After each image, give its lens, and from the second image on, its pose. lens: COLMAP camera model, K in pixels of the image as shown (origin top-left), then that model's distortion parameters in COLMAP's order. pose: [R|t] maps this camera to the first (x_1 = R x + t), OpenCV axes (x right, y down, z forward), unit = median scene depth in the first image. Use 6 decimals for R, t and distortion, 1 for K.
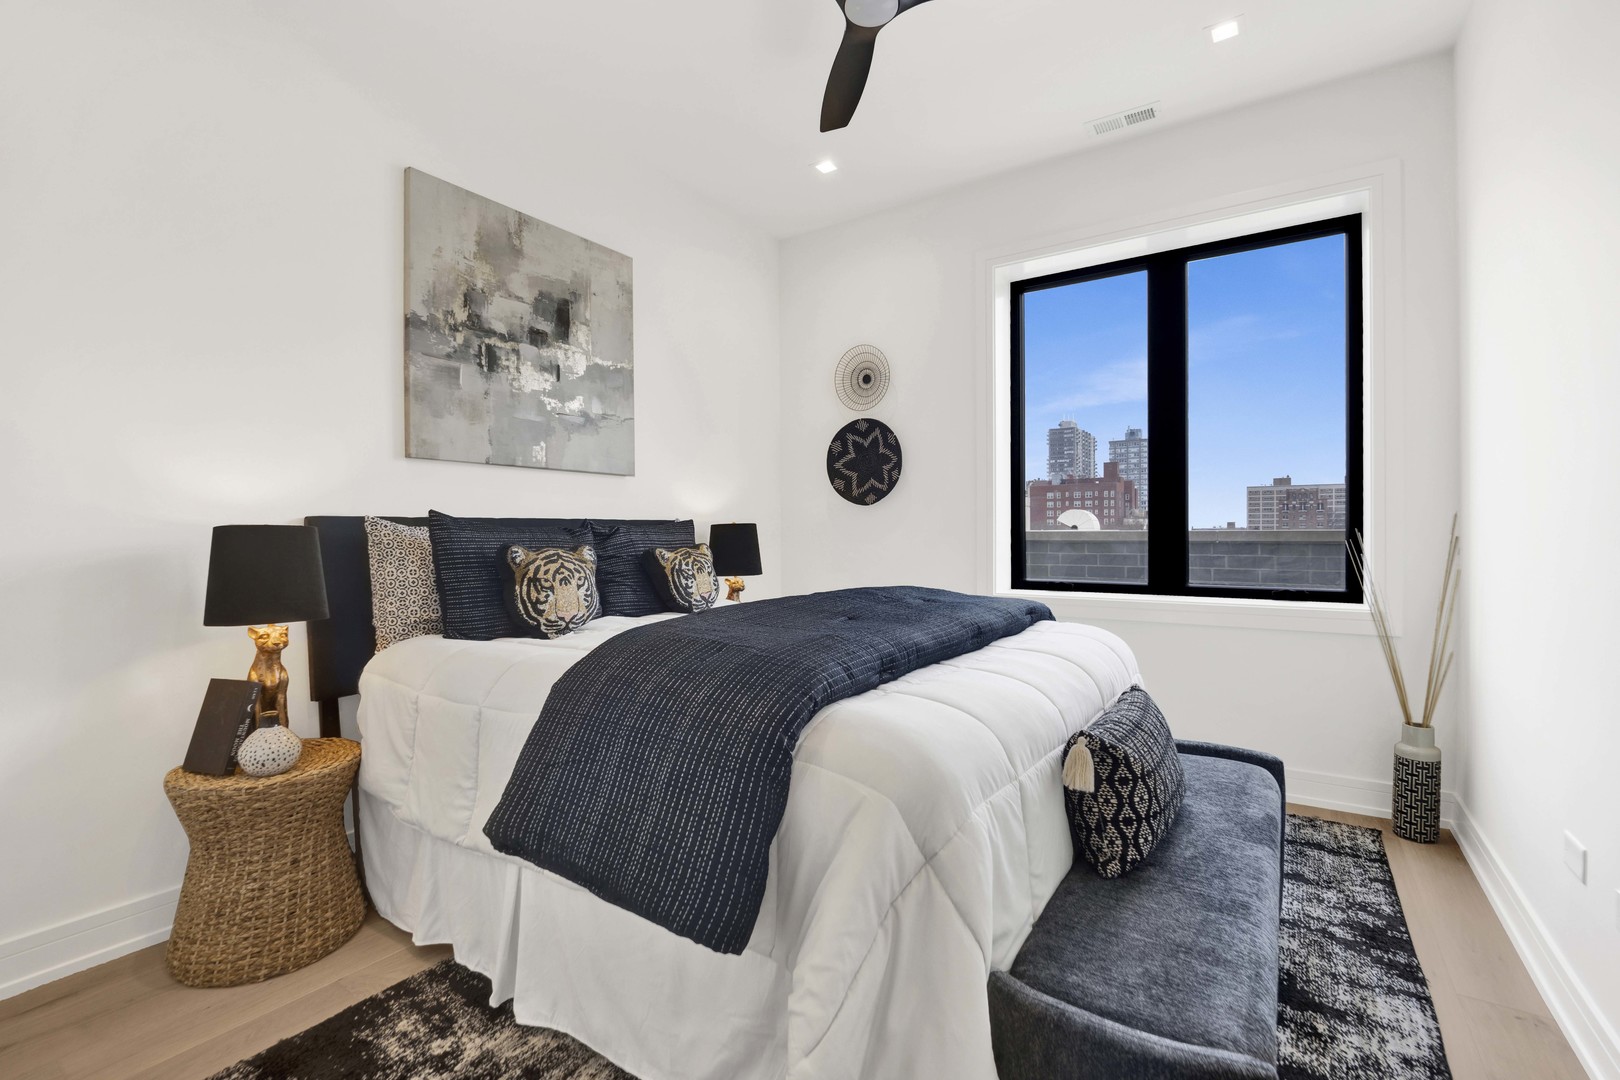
lens RADIAL K [[688.2, 0, 813.6], [0, 688.2, 541.3], [0, 0, 1]] dist [-0.015466, -0.000017]
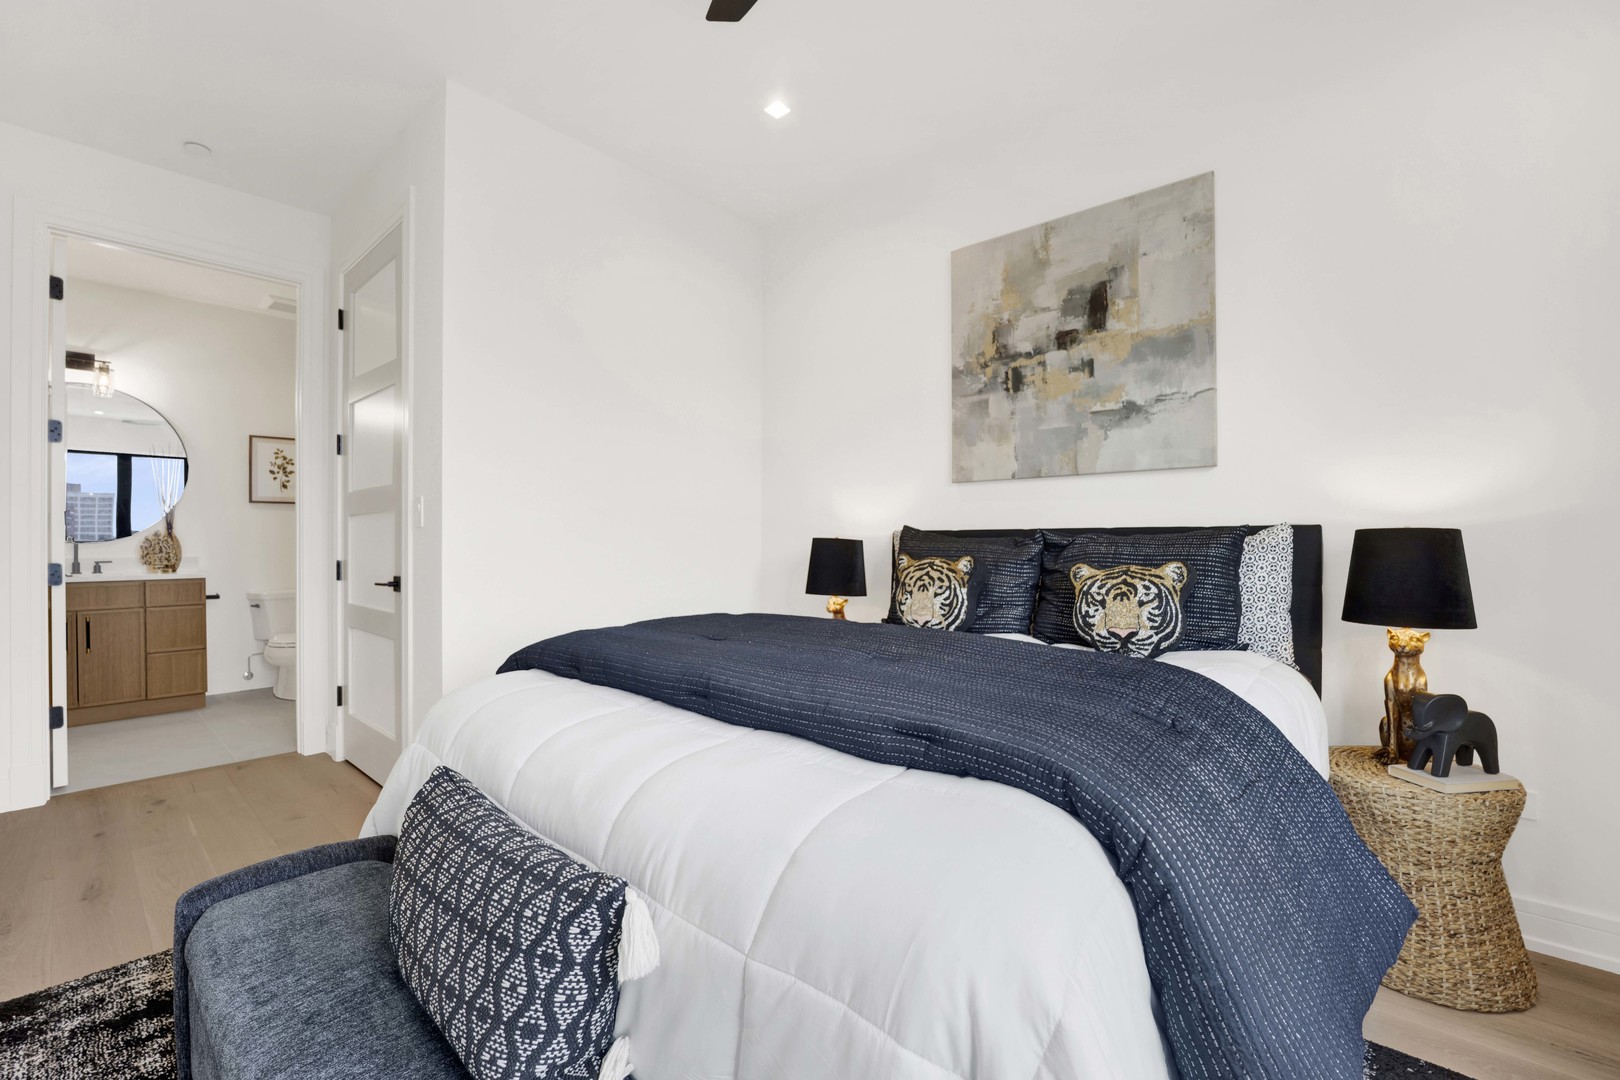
lens RADIAL K [[688.2, 0, 813.6], [0, 688.2, 541.3], [0, 0, 1]] dist [-0.015466, -0.000017]
pose [[-0.124164, 0.010983, -0.992201, 0.635060], [-0.008477, 0.999891, 0.012129, -0.023926], [0.992225, 0.009917, -0.124058, 0.814385]]
